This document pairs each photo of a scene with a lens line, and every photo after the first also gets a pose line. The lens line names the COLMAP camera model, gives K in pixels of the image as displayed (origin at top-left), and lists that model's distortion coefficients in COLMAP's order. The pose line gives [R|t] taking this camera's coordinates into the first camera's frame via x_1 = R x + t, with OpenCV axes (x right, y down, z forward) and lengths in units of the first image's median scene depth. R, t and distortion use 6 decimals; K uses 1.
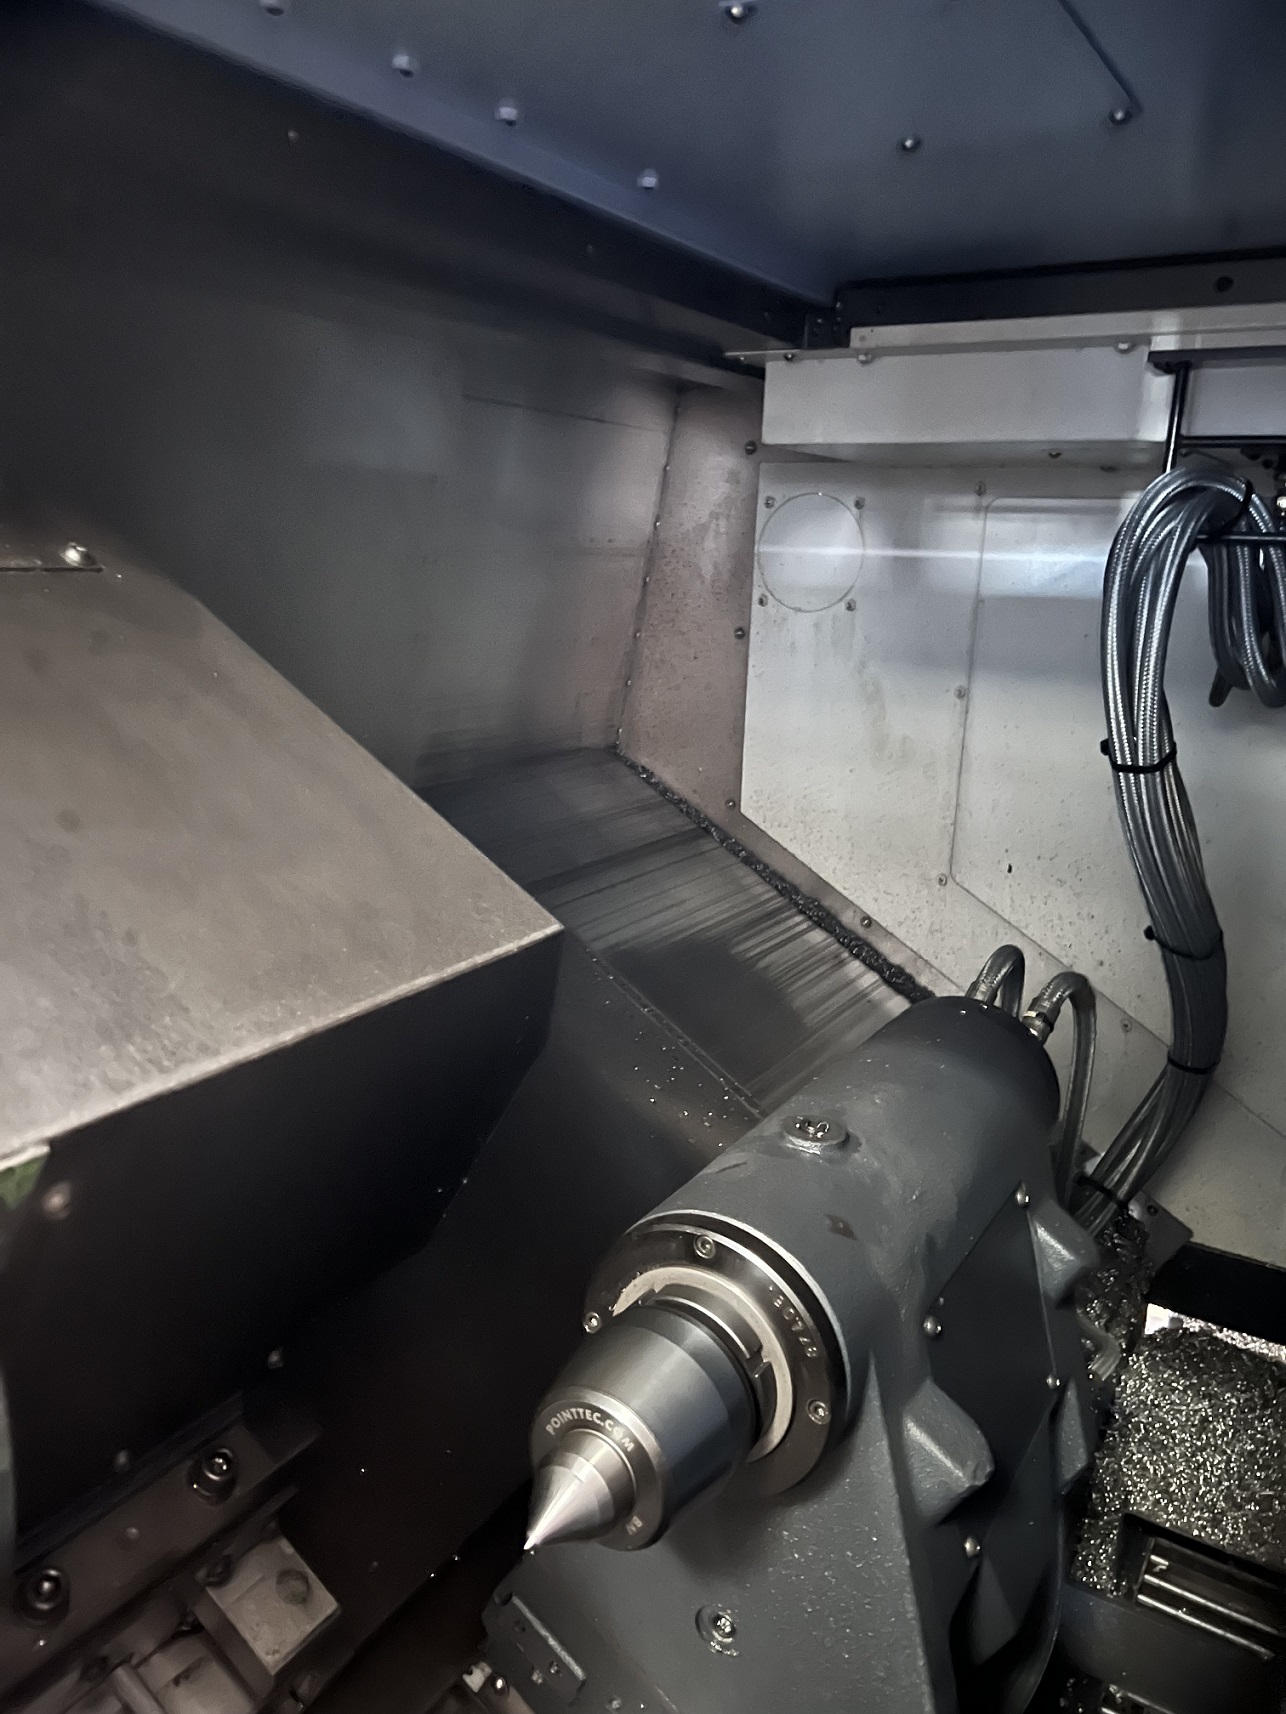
lens RADIAL K [[1266.7, 0, 643.0], [0, 1266.7, 857.0], [0, 0, 1]] dist [0.089170, -0.117310]
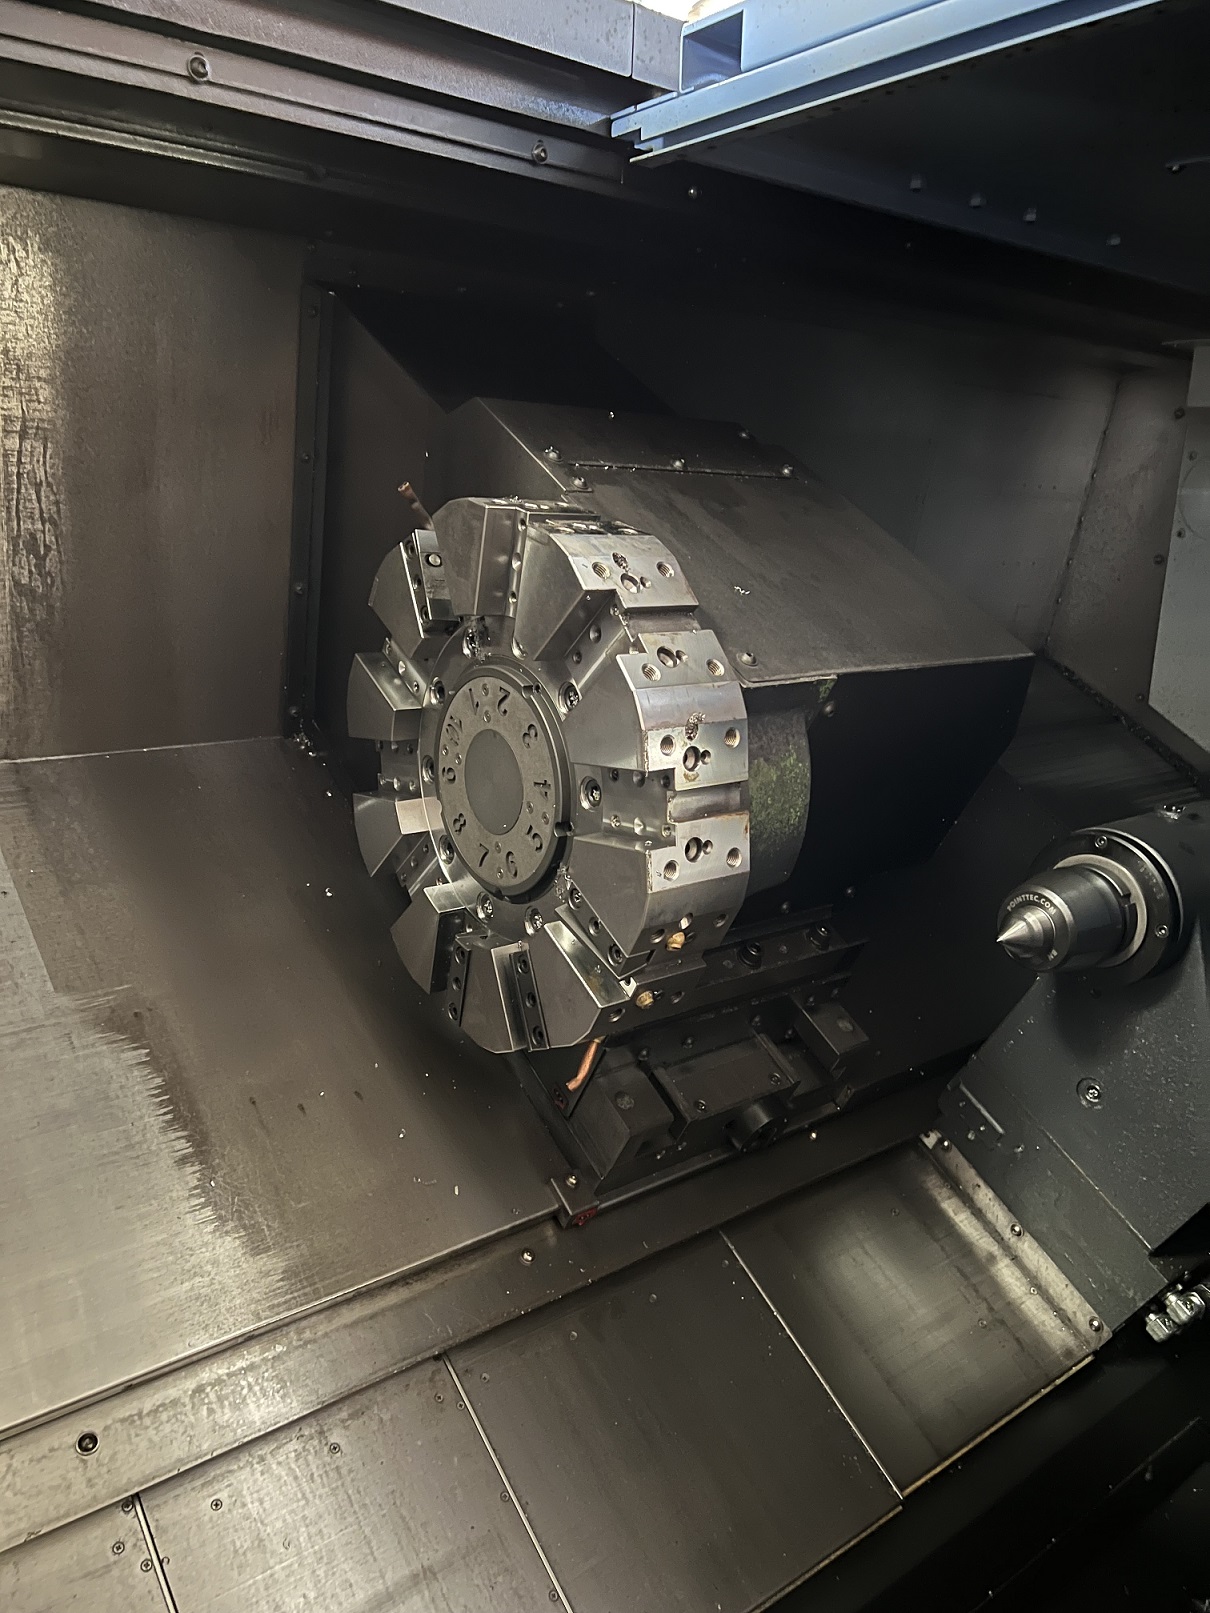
lens RADIAL K [[1208.3, 0, 605.0], [0, 1208.3, 806.5], [0, 0, 1]] dist [0.017346, -0.000435]
pose [[0.937736, 0.074658, -0.339229, -0.013100], [-0.079539, 0.996832, -0.000486, 0.125856], [0.338118, 0.027437, 0.940704, -0.346785]]
